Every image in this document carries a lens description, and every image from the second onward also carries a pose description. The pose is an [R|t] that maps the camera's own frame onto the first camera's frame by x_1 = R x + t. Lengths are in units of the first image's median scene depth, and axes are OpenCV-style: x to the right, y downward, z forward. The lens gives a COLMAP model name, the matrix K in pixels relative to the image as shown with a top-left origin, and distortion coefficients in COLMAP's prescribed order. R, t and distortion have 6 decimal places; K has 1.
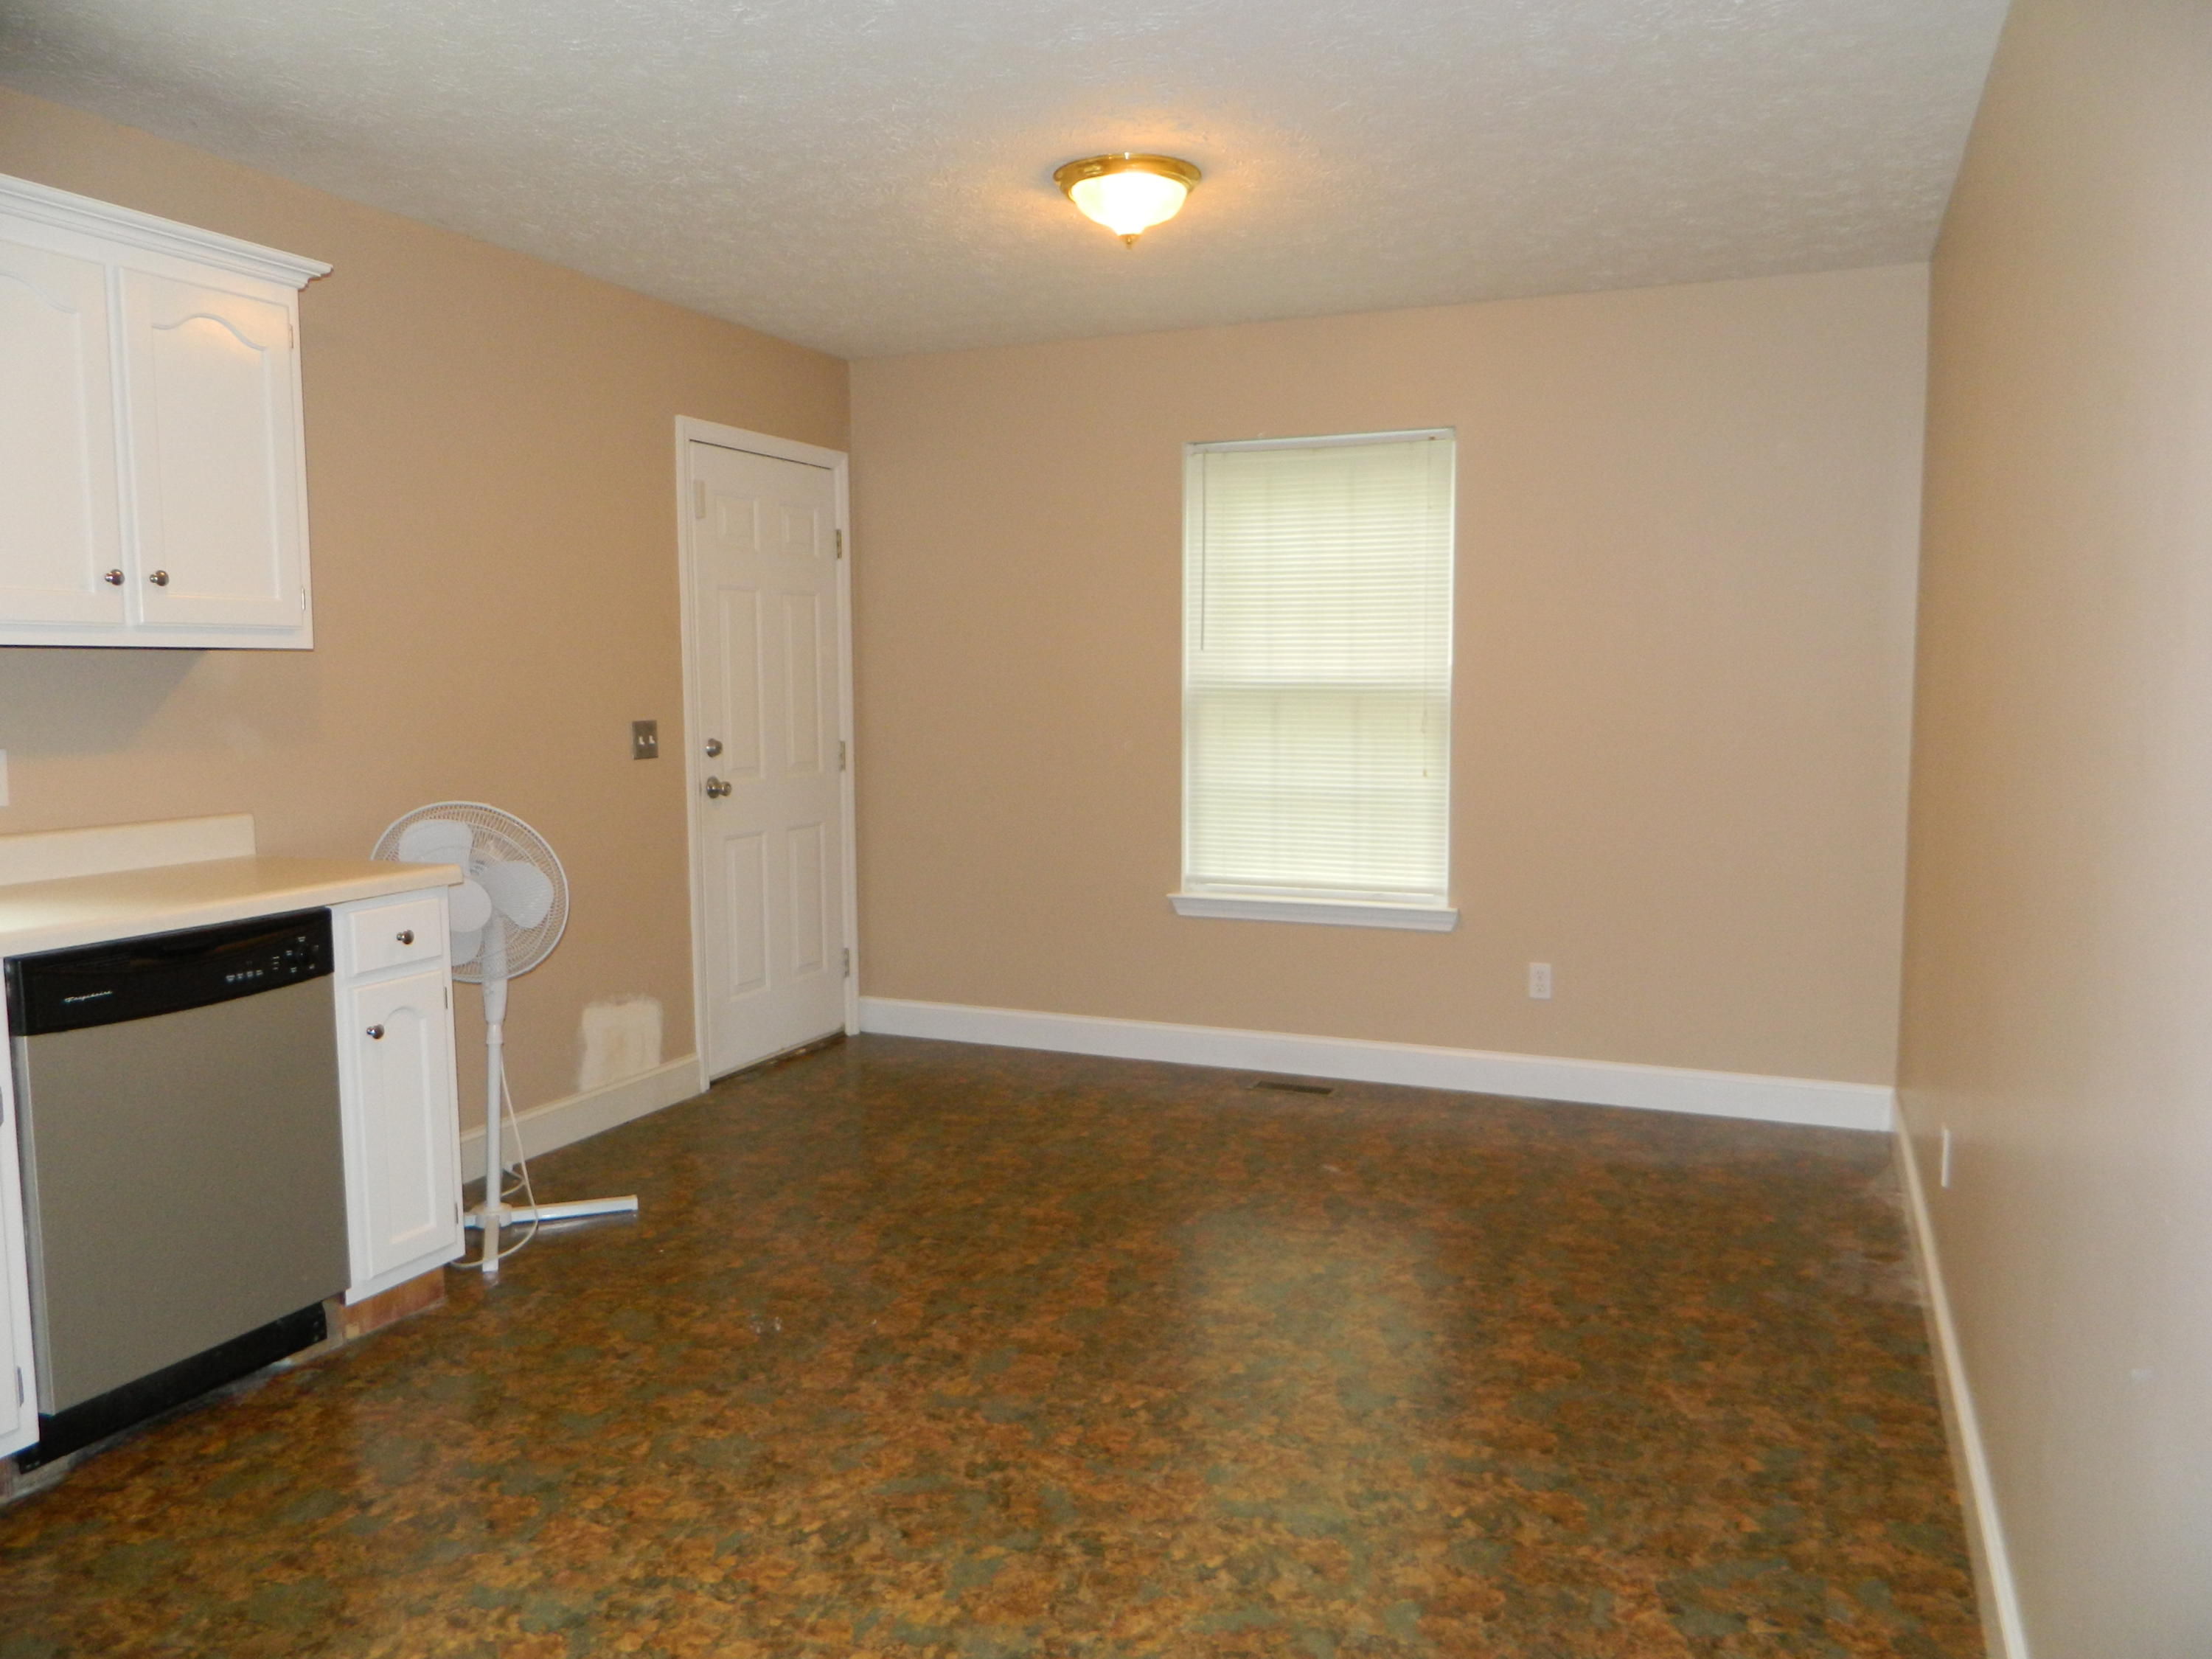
lens RADIAL K [[1601.7, 0, 1106.0], [0, 1601.7, 829.5], [0, 0, 1]] dist [-0.000240, 0.004531]
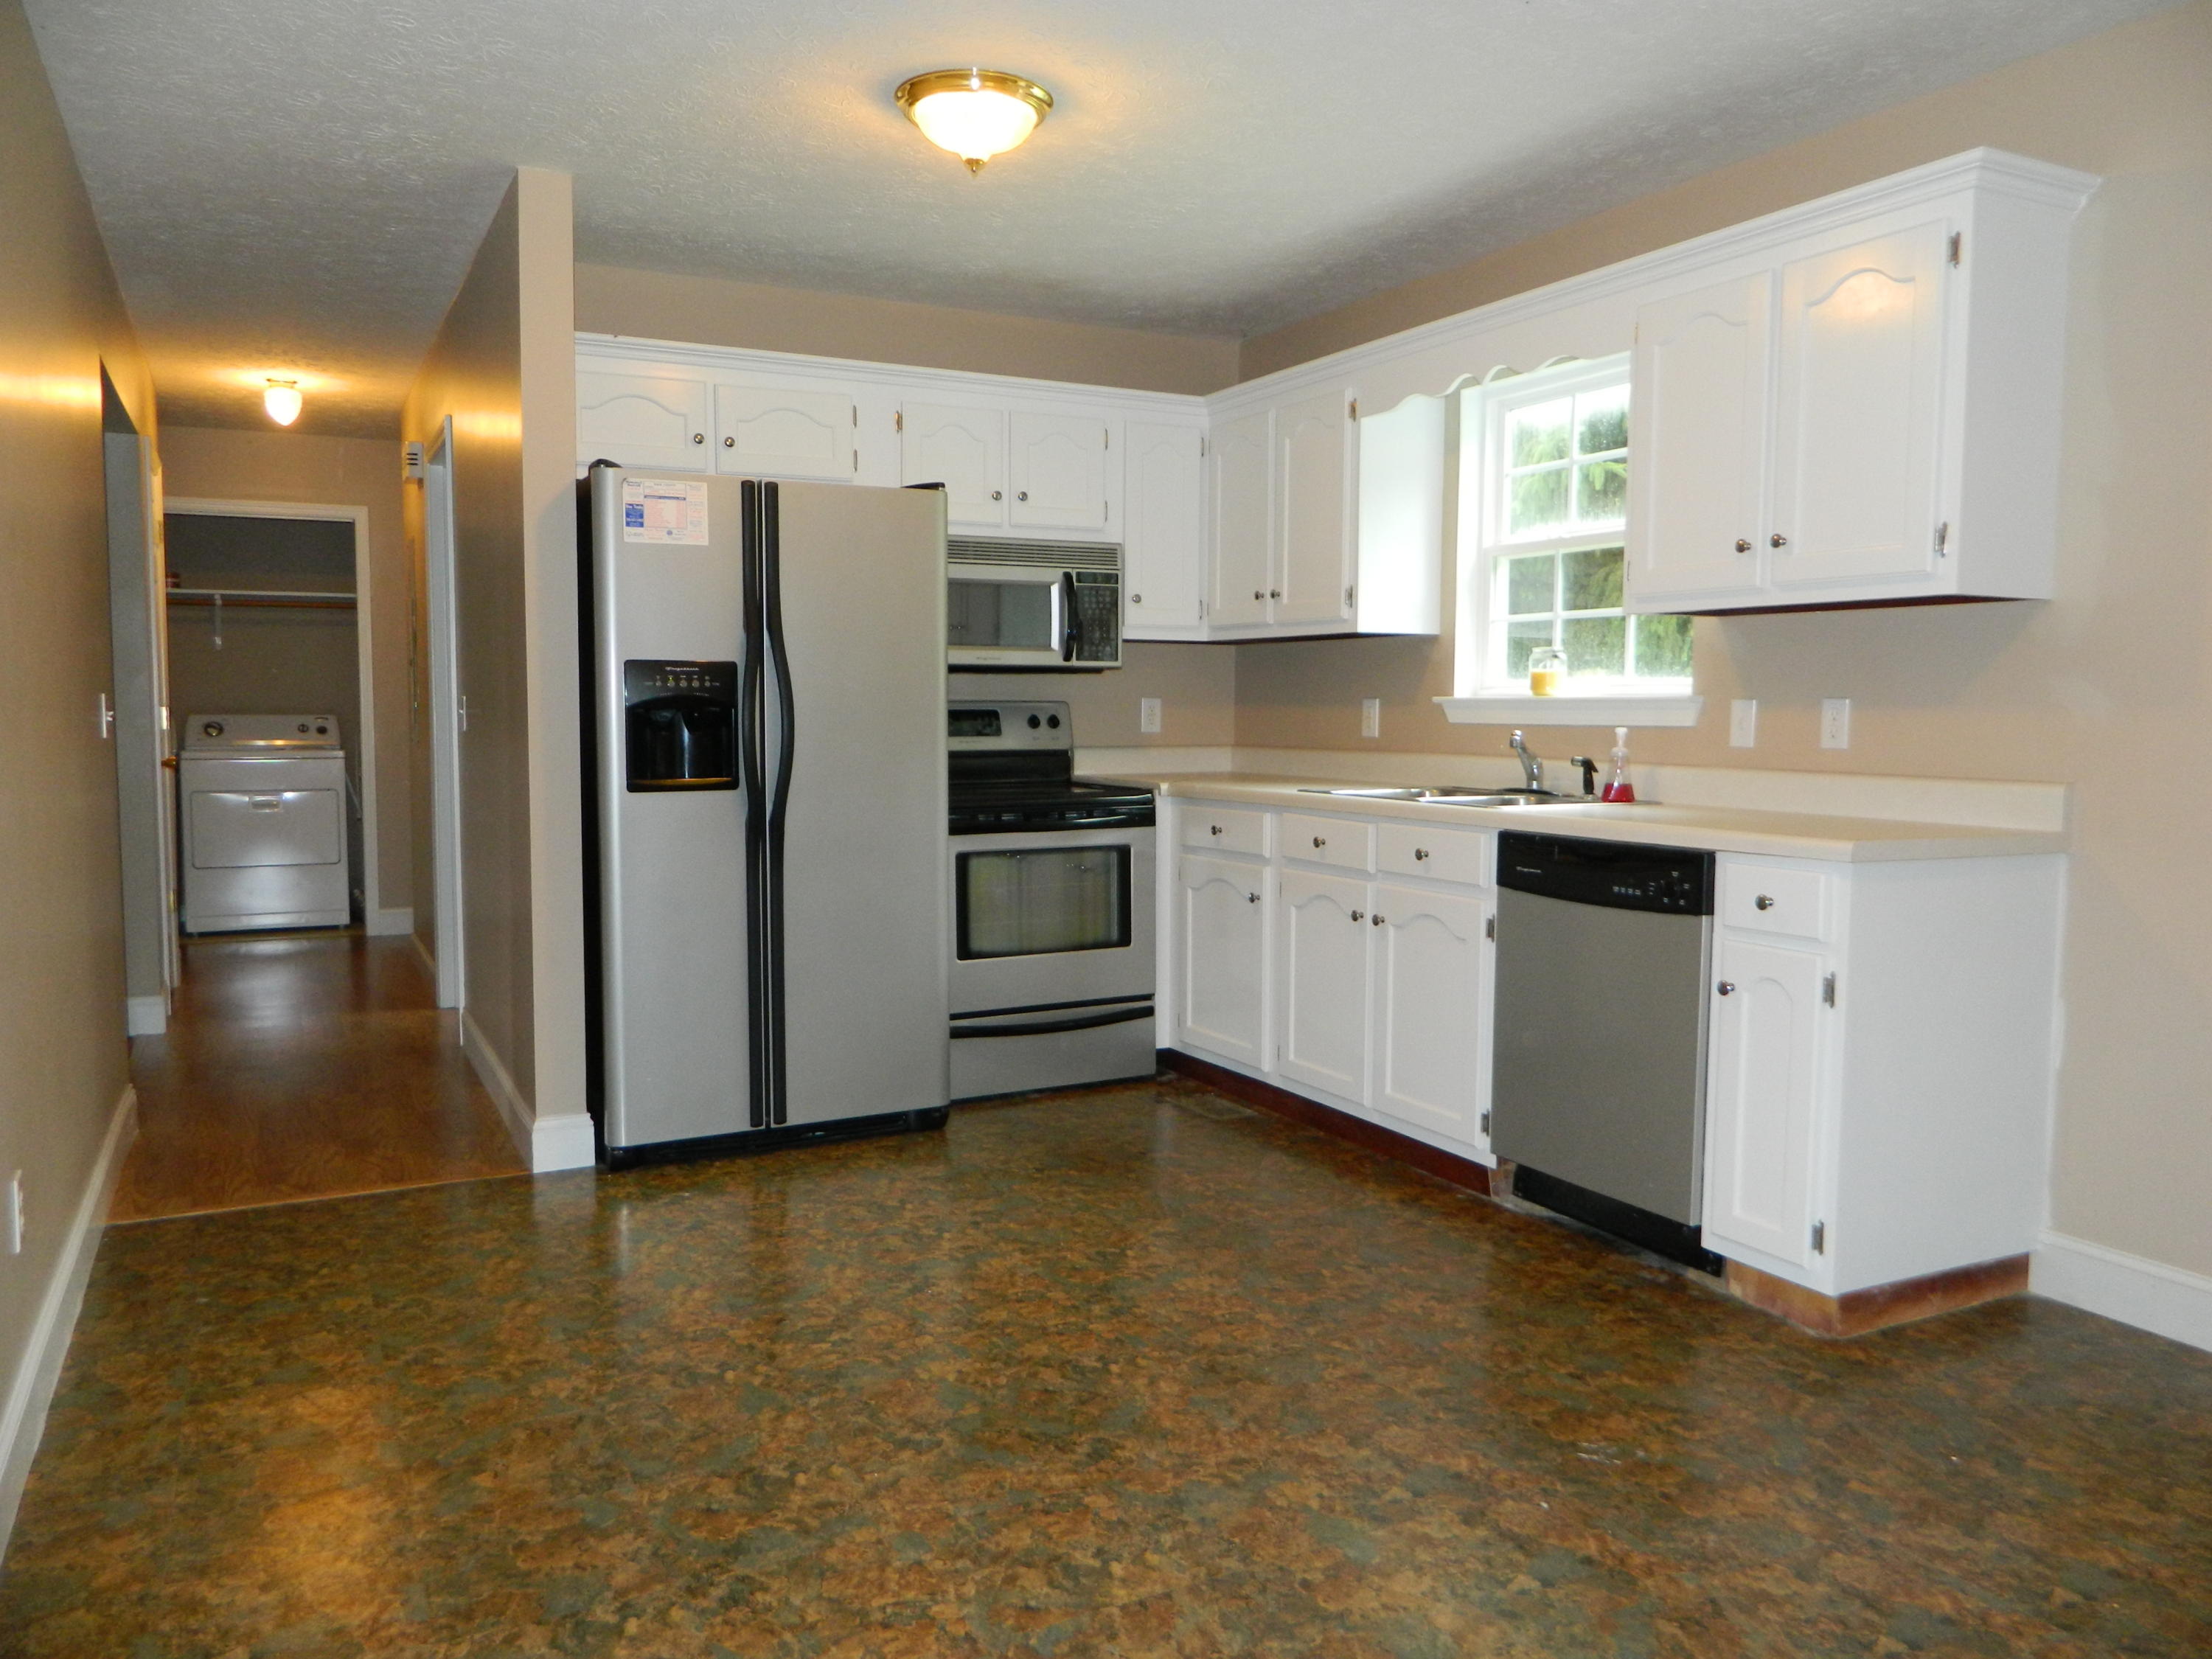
lens RADIAL K [[1601.7, 0, 1106.0], [0, 1601.7, 829.5], [0, 0, 1]] dist [-0.000240, 0.004531]
pose [[-0.629431, 0.064445, -0.774379, 0.653768], [-0.072851, 0.987272, 0.141377, -0.097853], [0.773634, 0.145401, -0.616725, 1.589589]]
